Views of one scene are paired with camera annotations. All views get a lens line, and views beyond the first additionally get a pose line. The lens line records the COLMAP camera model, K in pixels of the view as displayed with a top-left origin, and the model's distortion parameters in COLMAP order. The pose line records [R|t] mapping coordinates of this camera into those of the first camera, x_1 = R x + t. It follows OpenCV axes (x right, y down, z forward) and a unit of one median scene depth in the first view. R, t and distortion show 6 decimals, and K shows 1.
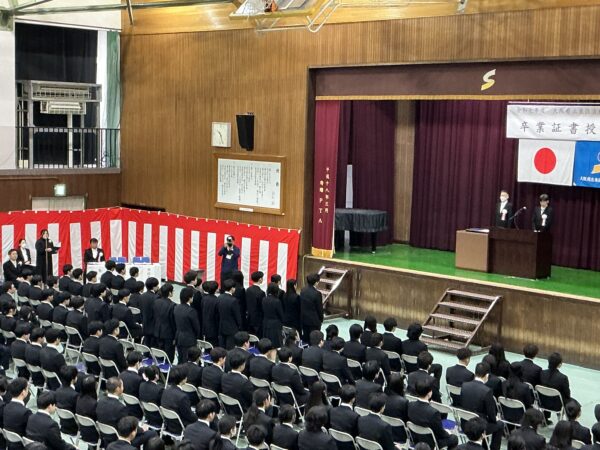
lens RADIAL K [[1070.0, 0, 300.0], [0, 1070.0, 225.0], [0, 0, 1]] dist [0.183214, -0.065959]
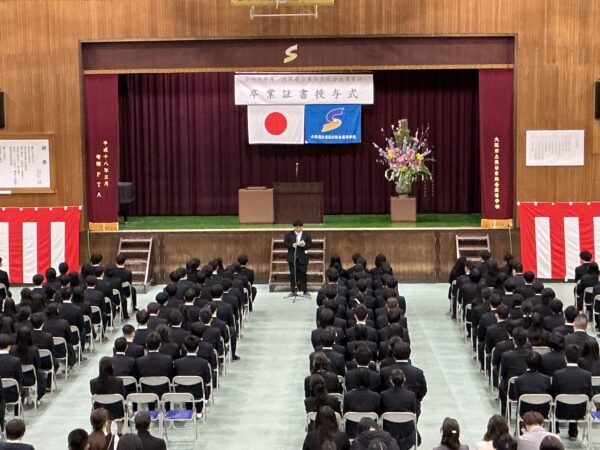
lens RADIAL K [[1325.8, 0, 300.0], [0, 1325.8, 225.0], [0, 0, 1]] dist [0.217815, -0.257933]
pose [[0.735972, -0.104256, 0.668936, -0.686551], [0.098981, 0.994025, 0.046022, -0.014866], [-0.669737, 0.032341, 0.741894, -0.048713]]
